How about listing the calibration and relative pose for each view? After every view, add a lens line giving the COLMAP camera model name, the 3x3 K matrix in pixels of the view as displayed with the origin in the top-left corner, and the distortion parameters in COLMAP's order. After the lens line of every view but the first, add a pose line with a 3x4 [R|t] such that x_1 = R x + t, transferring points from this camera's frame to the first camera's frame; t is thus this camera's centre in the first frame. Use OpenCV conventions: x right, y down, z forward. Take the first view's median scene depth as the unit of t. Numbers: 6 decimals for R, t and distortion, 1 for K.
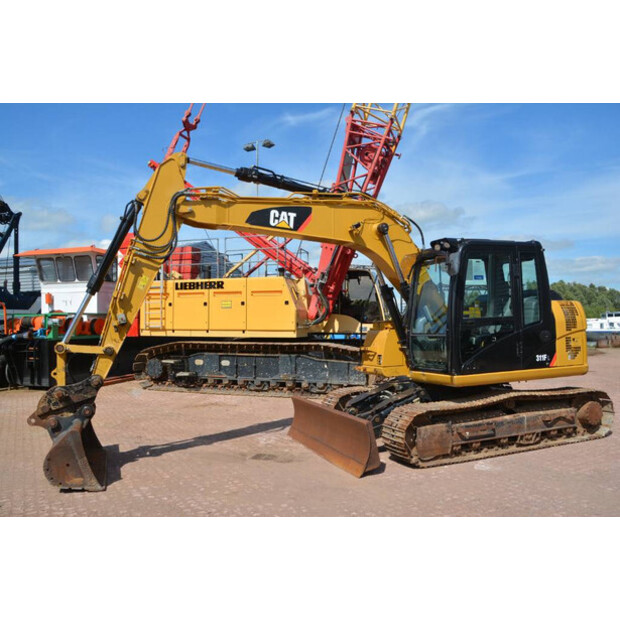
lens RADIAL K [[520.9, 0, 305.3], [0, 520.9, 315.3], [0, 0, 1]] dist [-0.119549, 0.033207]
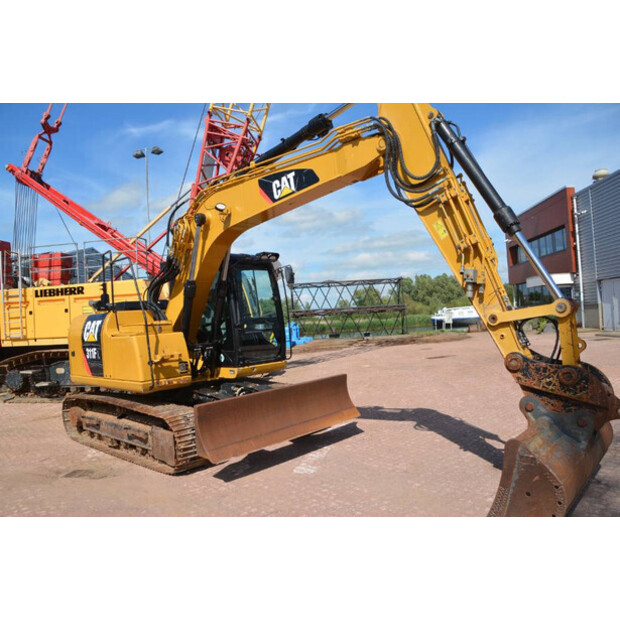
lens RADIAL K [[486.4, 0, 310.9], [0, 486.4, 318.4], [0, 0, 1]] dist [-0.156396, 0.083525]
pose [[0.981149, -0.050310, 0.186589, 0.098543], [0.048406, 0.998719, 0.014748, 0.002428], [-0.187092, -0.005438, 0.982327, 0.053657]]
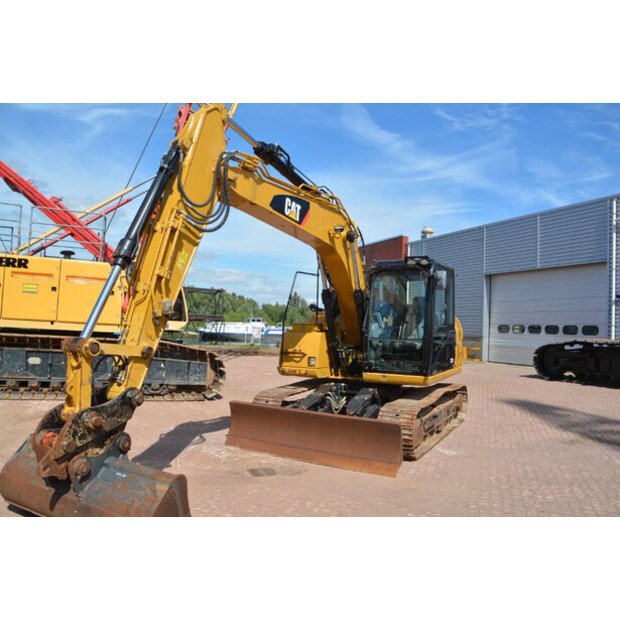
lens RADIAL K [[486.4, 0, 309.4], [0, 486.4, 308.6], [0, 0, 1]] dist [-0.156396, 0.083525]
pose [[0.763686, 0.067305, 0.642070, -0.296752], [-0.060818, 0.997628, -0.032240, 0.008281], [-0.642717, -0.014428, 0.765968, 0.171436]]
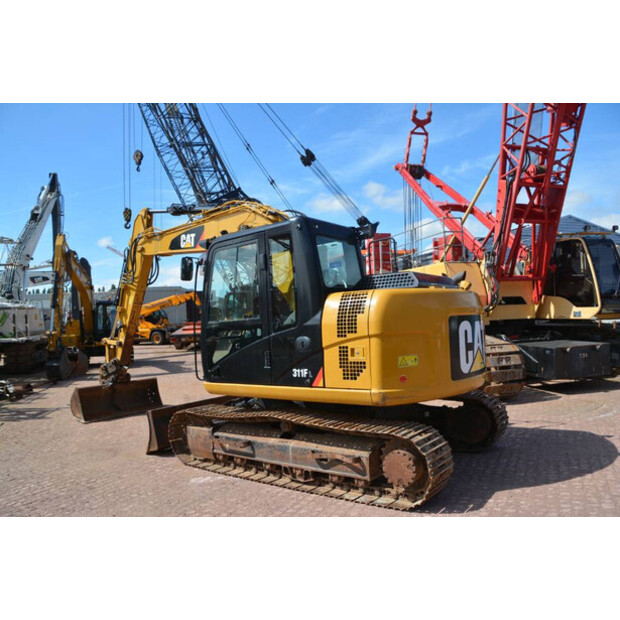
lens RADIAL K [[486.4, 0, 304.3], [0, 486.4, 310.0], [0, 0, 1]] dist [-0.156396, 0.083525]
pose [[0.522929, -0.023059, -0.852064, 0.567649], [0.054546, 0.998490, 0.006454, -0.006939], [0.850629, -0.049852, 0.523397, 0.334216]]
